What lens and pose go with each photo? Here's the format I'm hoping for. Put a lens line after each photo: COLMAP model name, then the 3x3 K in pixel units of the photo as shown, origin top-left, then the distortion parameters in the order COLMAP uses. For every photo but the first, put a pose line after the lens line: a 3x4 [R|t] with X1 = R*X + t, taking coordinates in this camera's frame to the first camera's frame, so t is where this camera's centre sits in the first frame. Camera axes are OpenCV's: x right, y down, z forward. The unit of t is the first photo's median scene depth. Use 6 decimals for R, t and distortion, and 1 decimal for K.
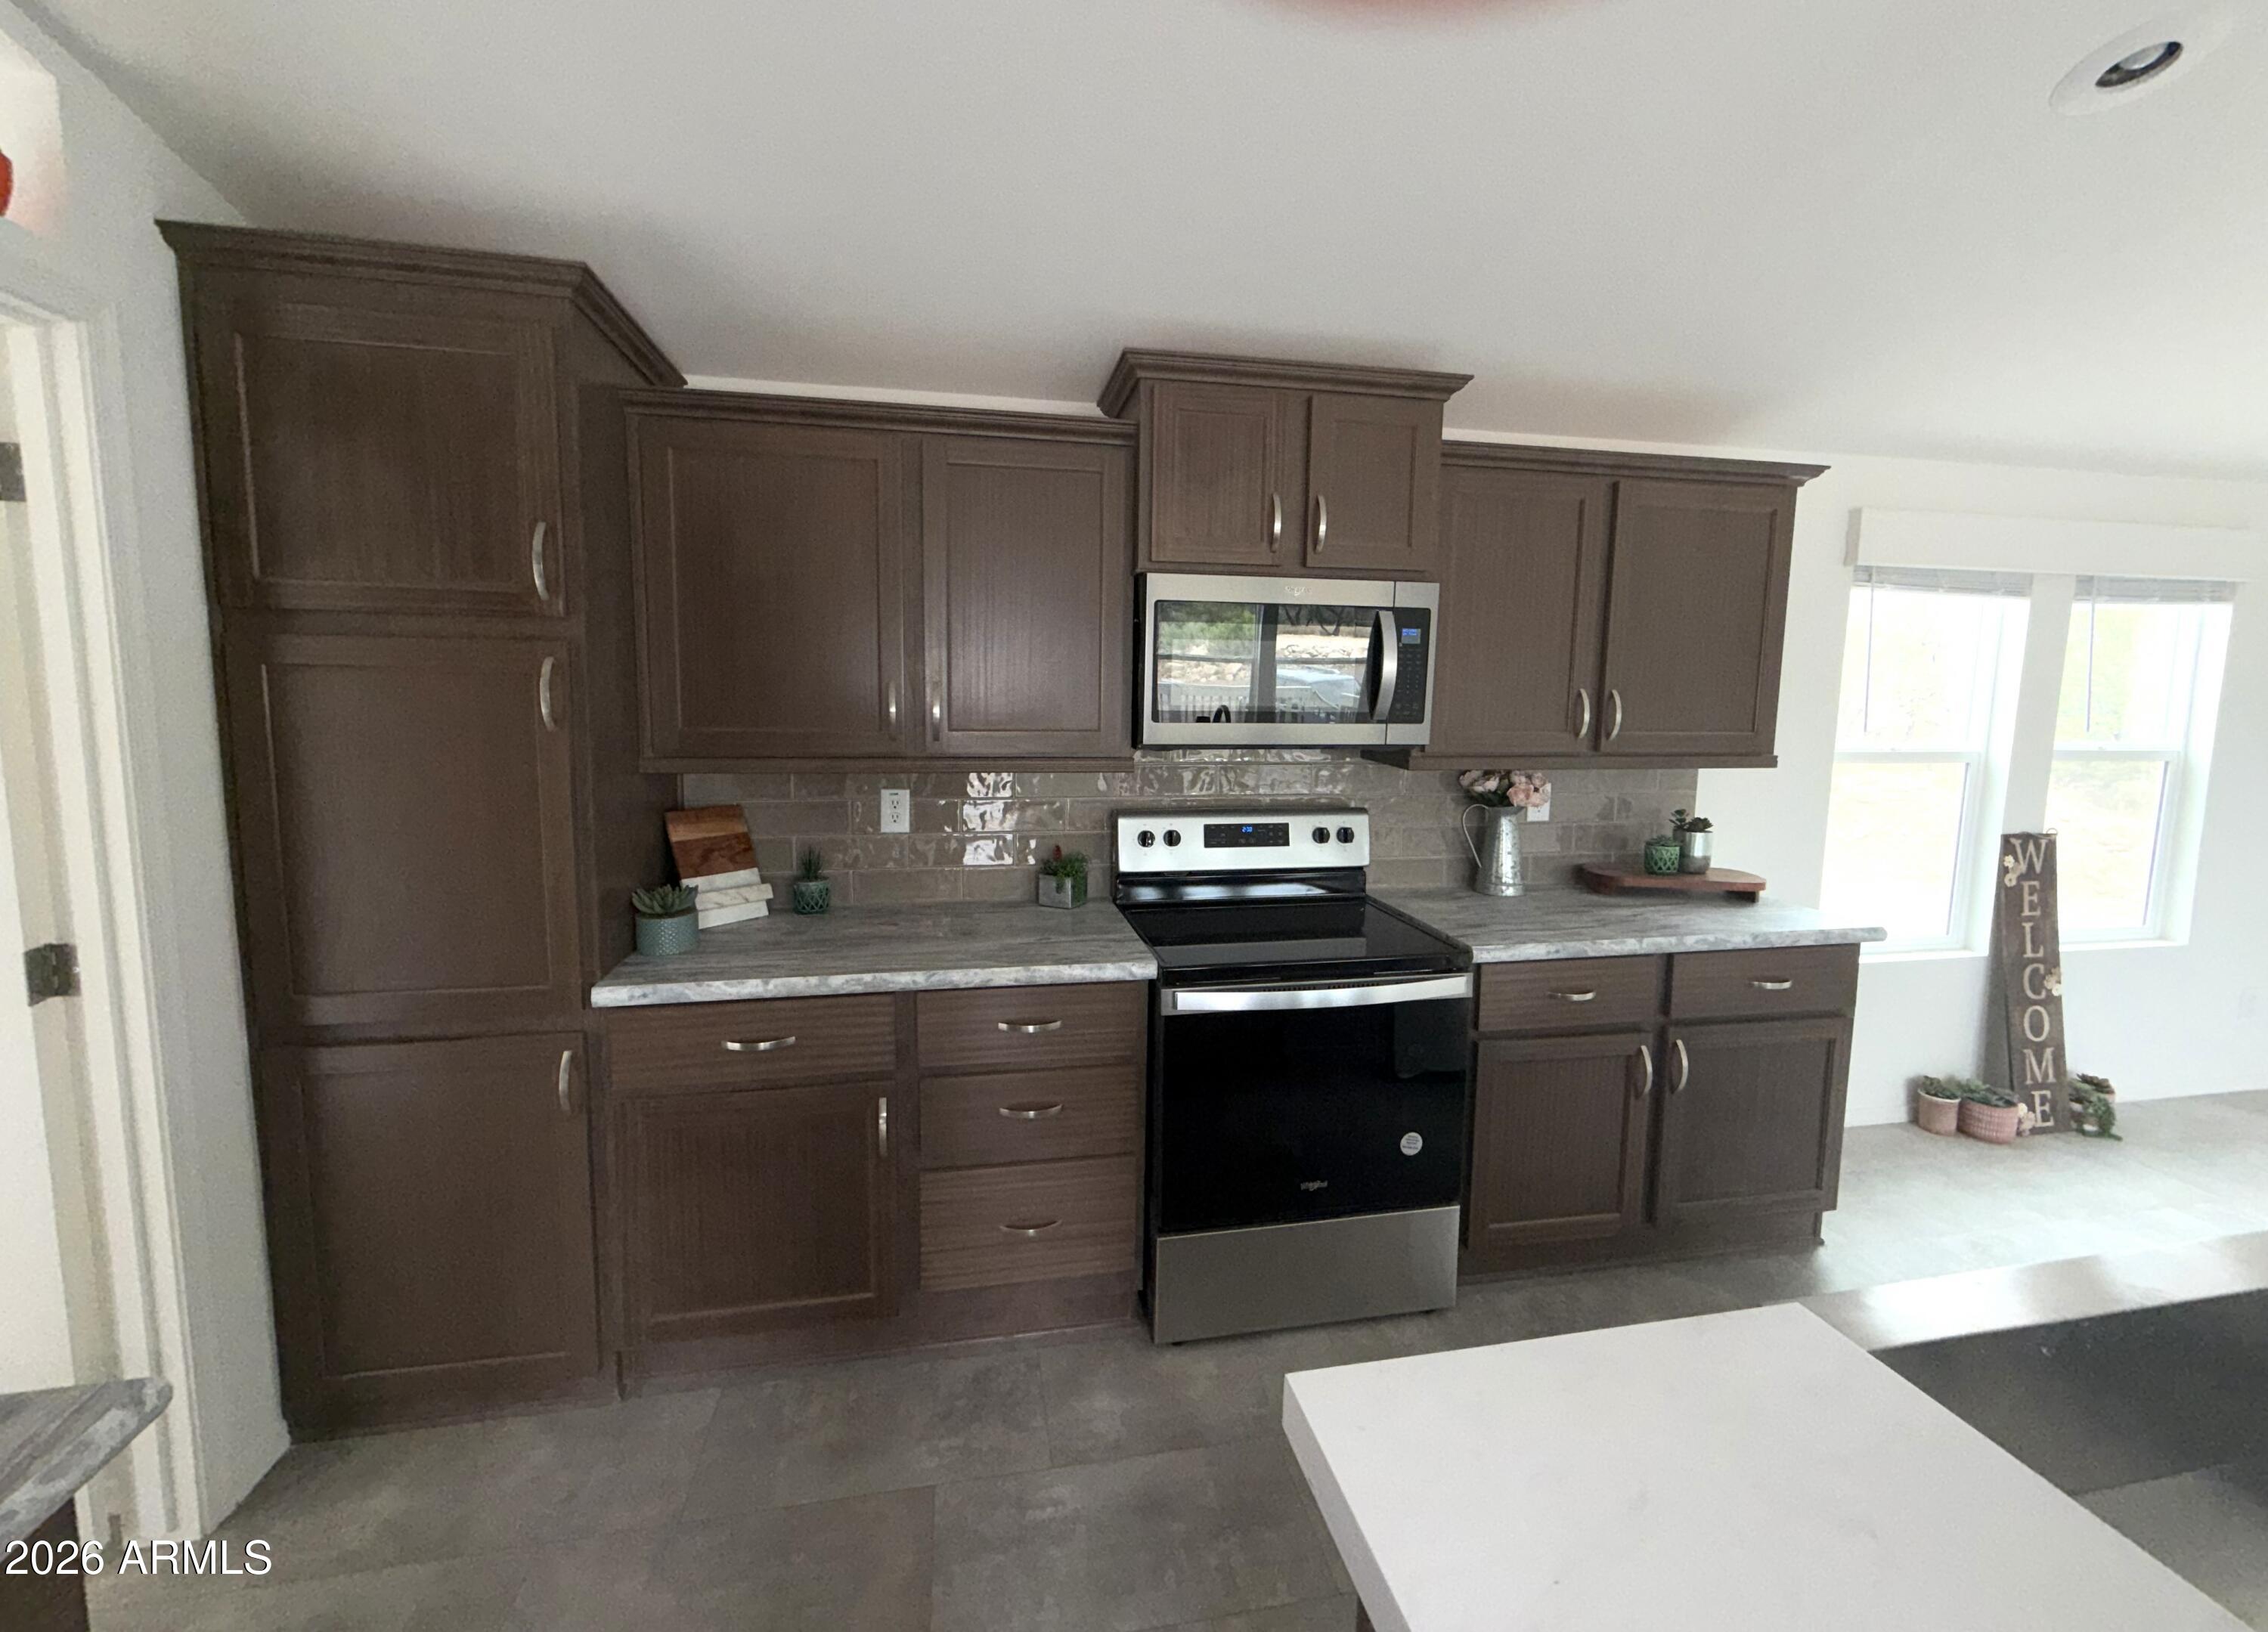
lens RADIAL K [[913.6, 0, 1131.4], [0, 913.6, 786.7], [0, 0, 1]] dist [0.012780, -0.008116]
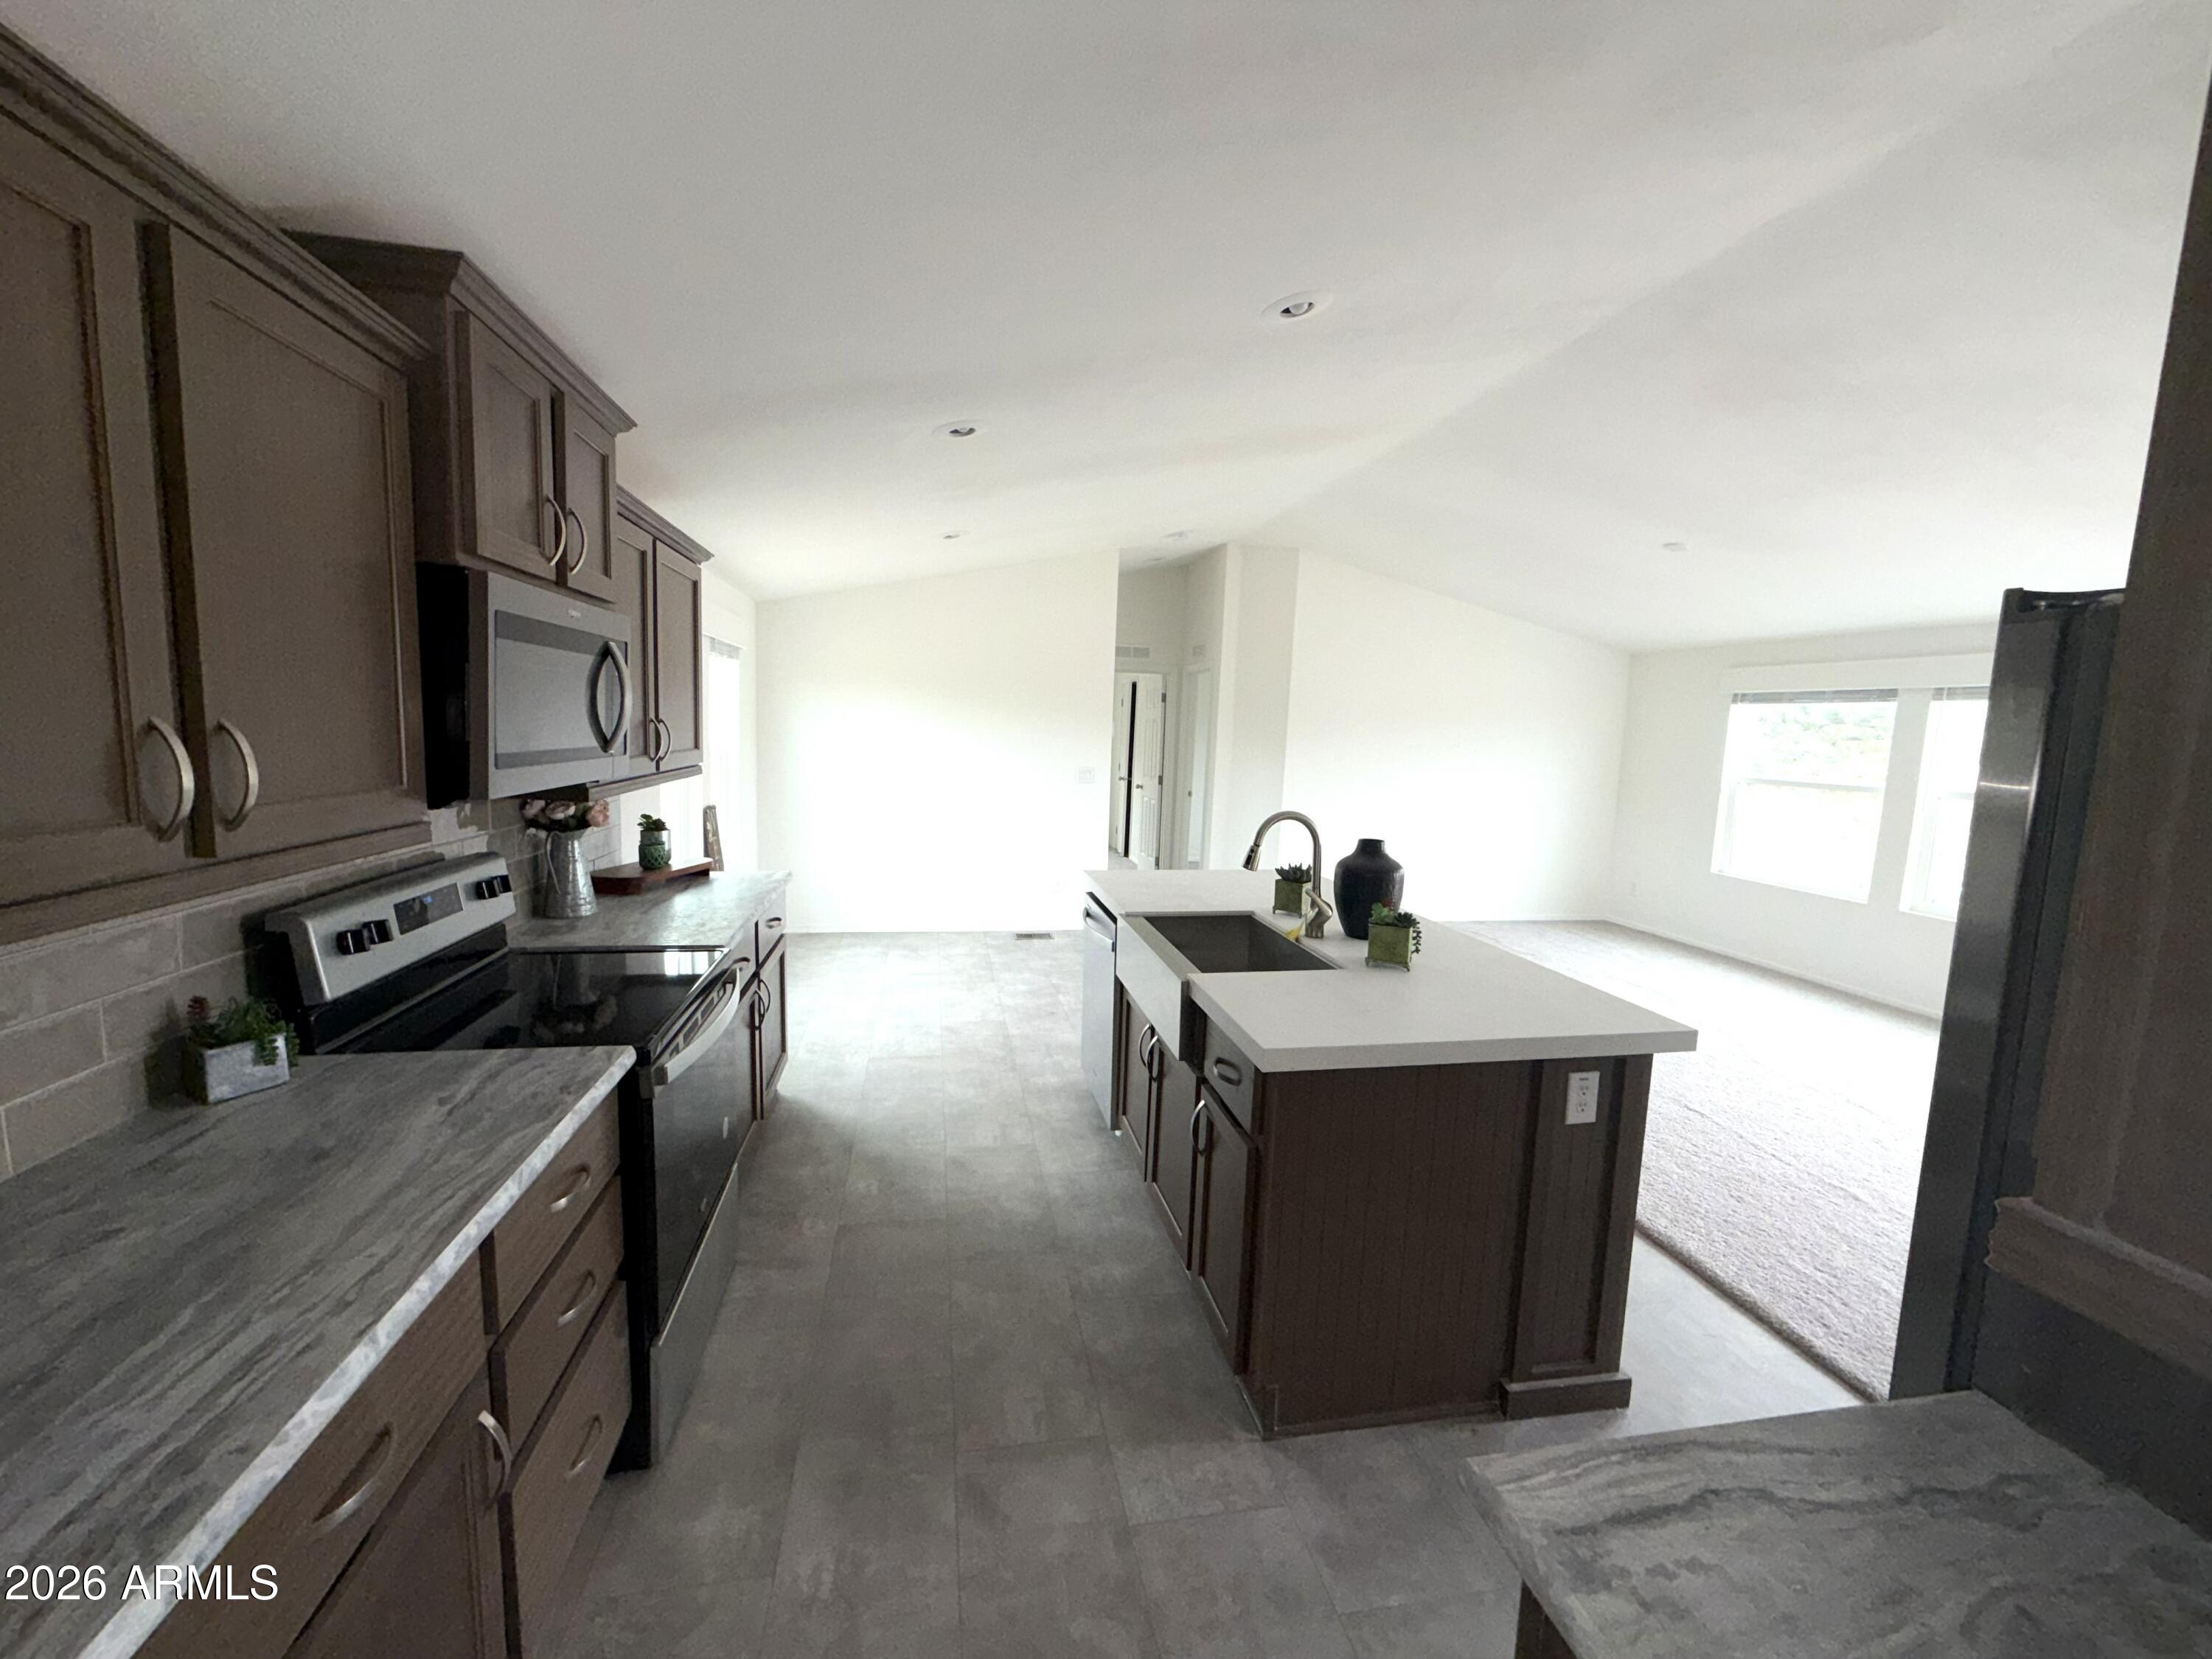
lens RADIAL K [[883.8, 0, 1091.7], [0, 883.8, 821.9], [0, 0, 1]] dist [0.000562, -0.000055]
pose [[0.015514, -0.124173, 0.992139, -0.610151], [0.067653, 0.990115, 0.122862, -0.073740], [-0.997588, 0.065215, 0.023762, 0.418711]]
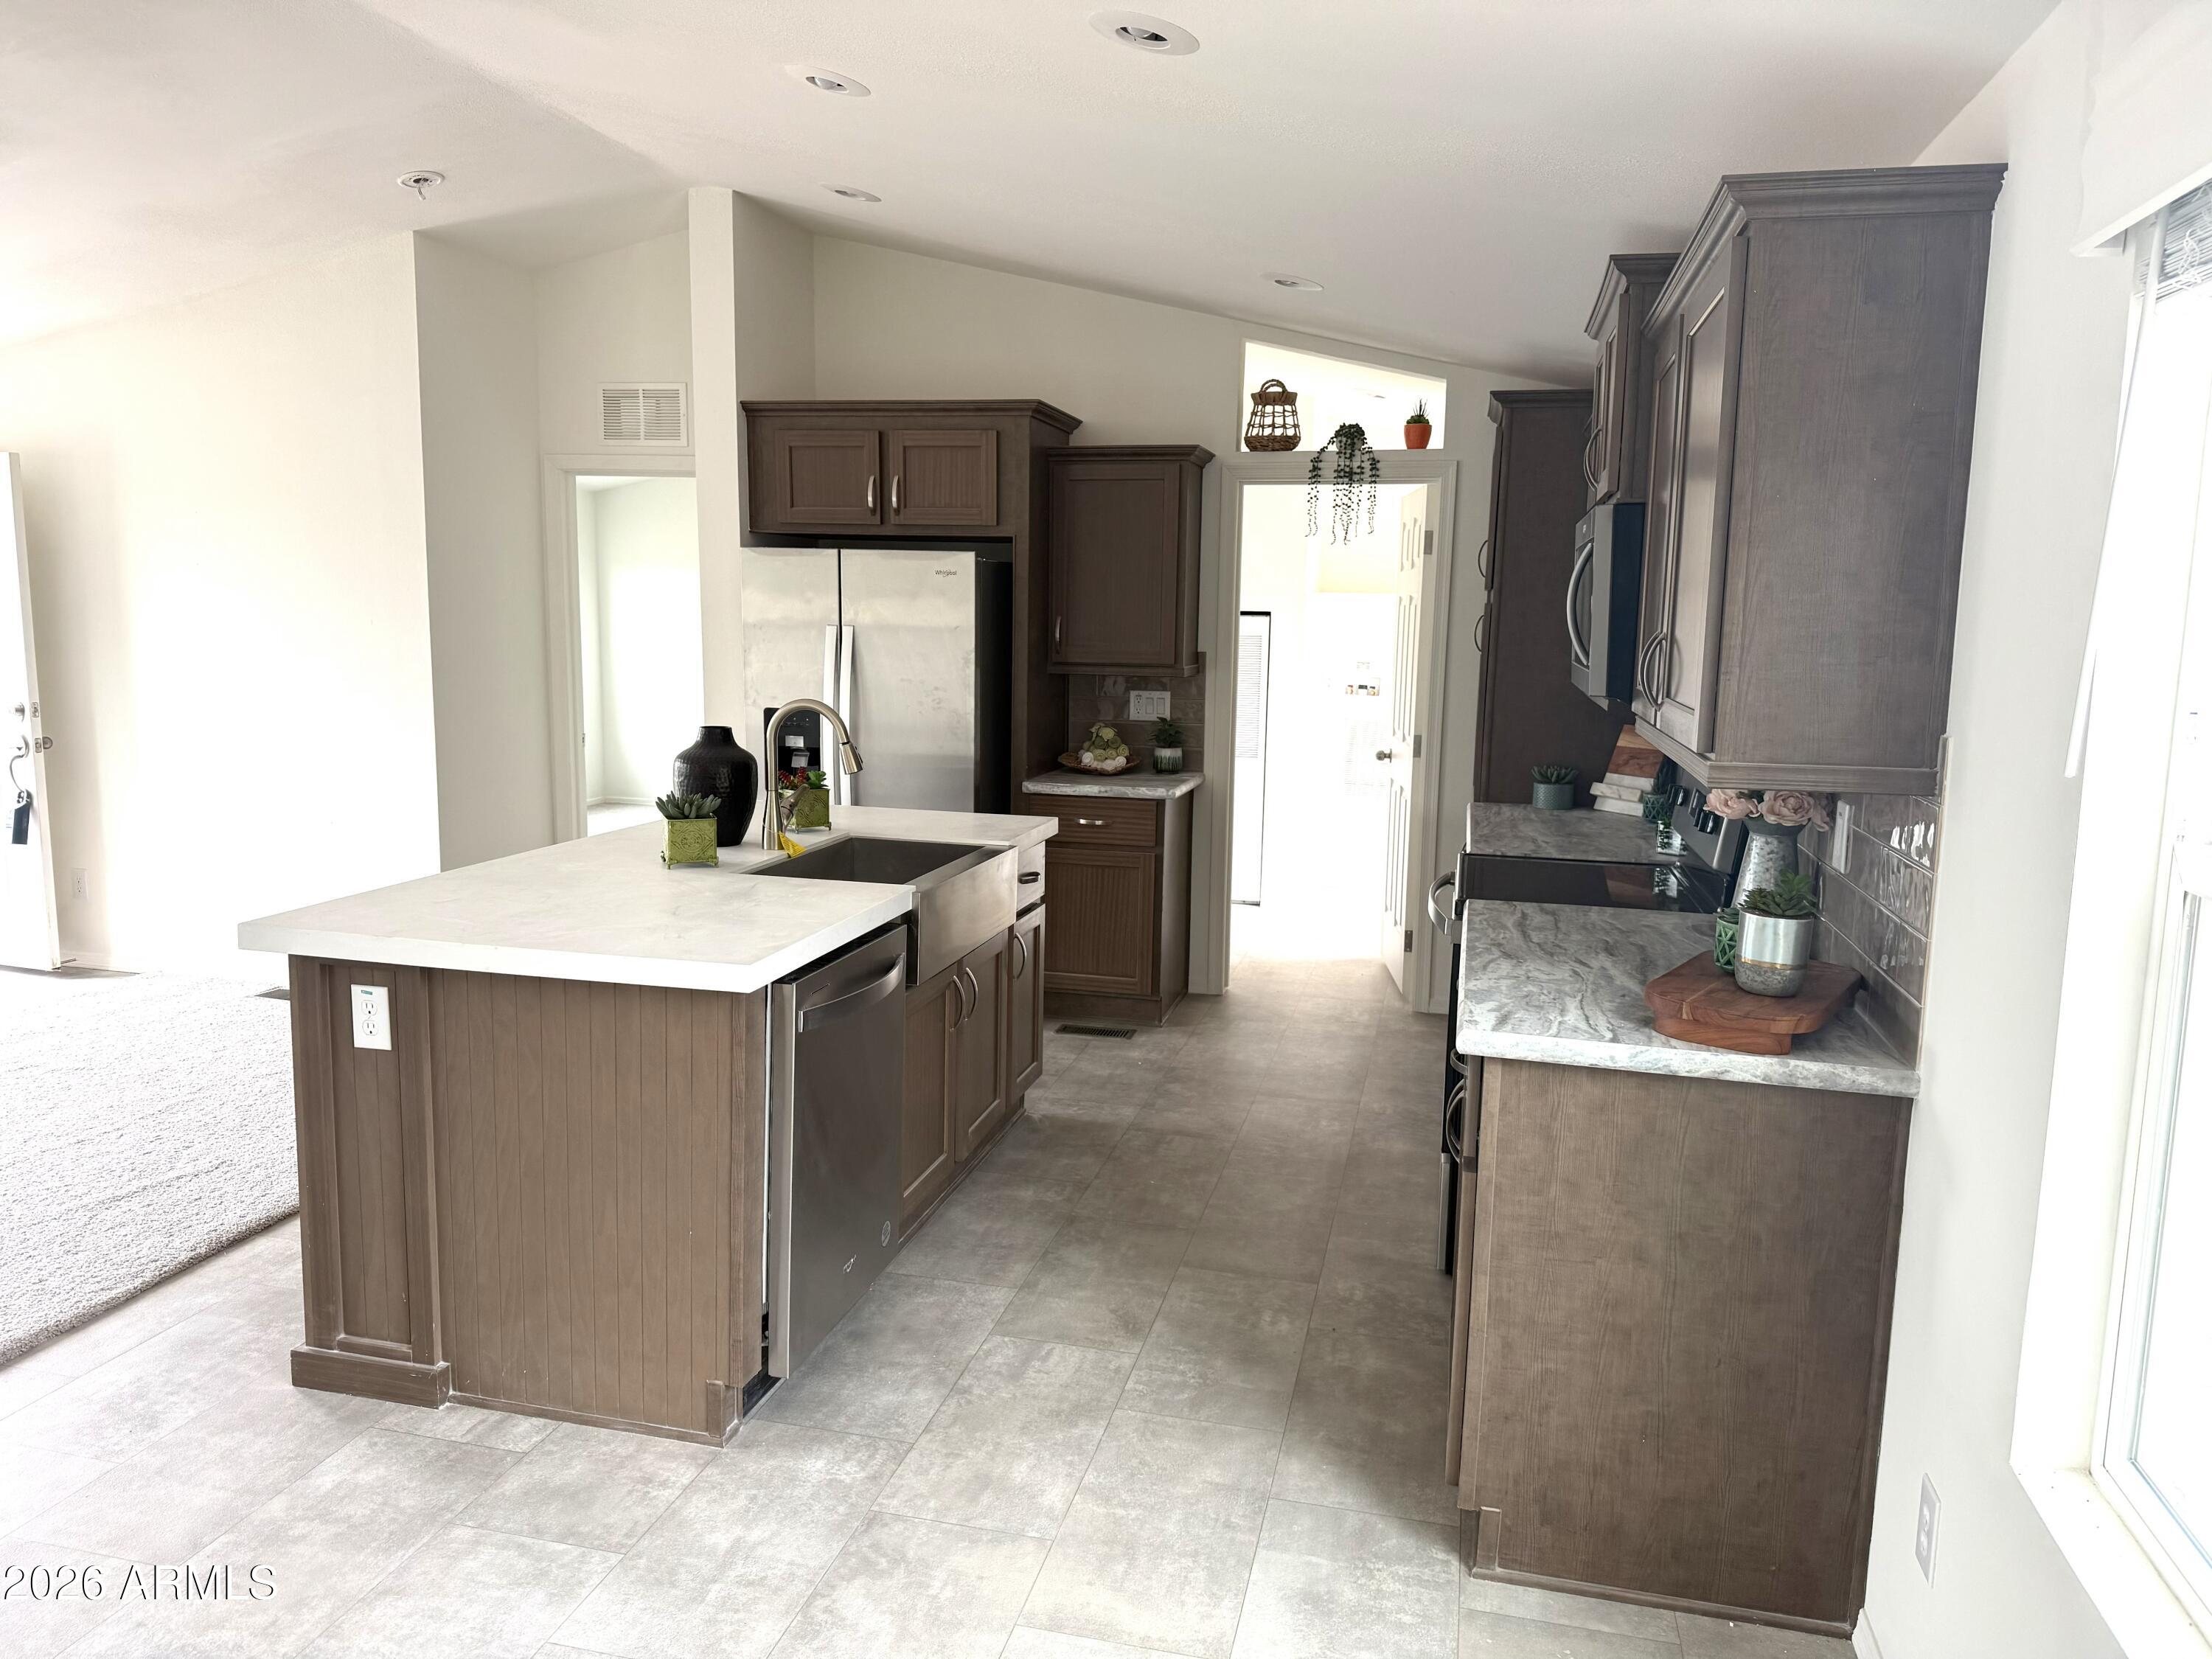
lens RADIAL K [[1557.6, 0, 1103.7], [0, 1557.6, 834.1], [0, 0, 1]] dist [-0.003441, -0.005231]
pose [[-0.413817, 0.111991, -0.903445, 1.650481], [-0.119221, 0.977190, 0.175741, -0.110546], [0.902520, 0.180435, -0.391026, 1.070569]]
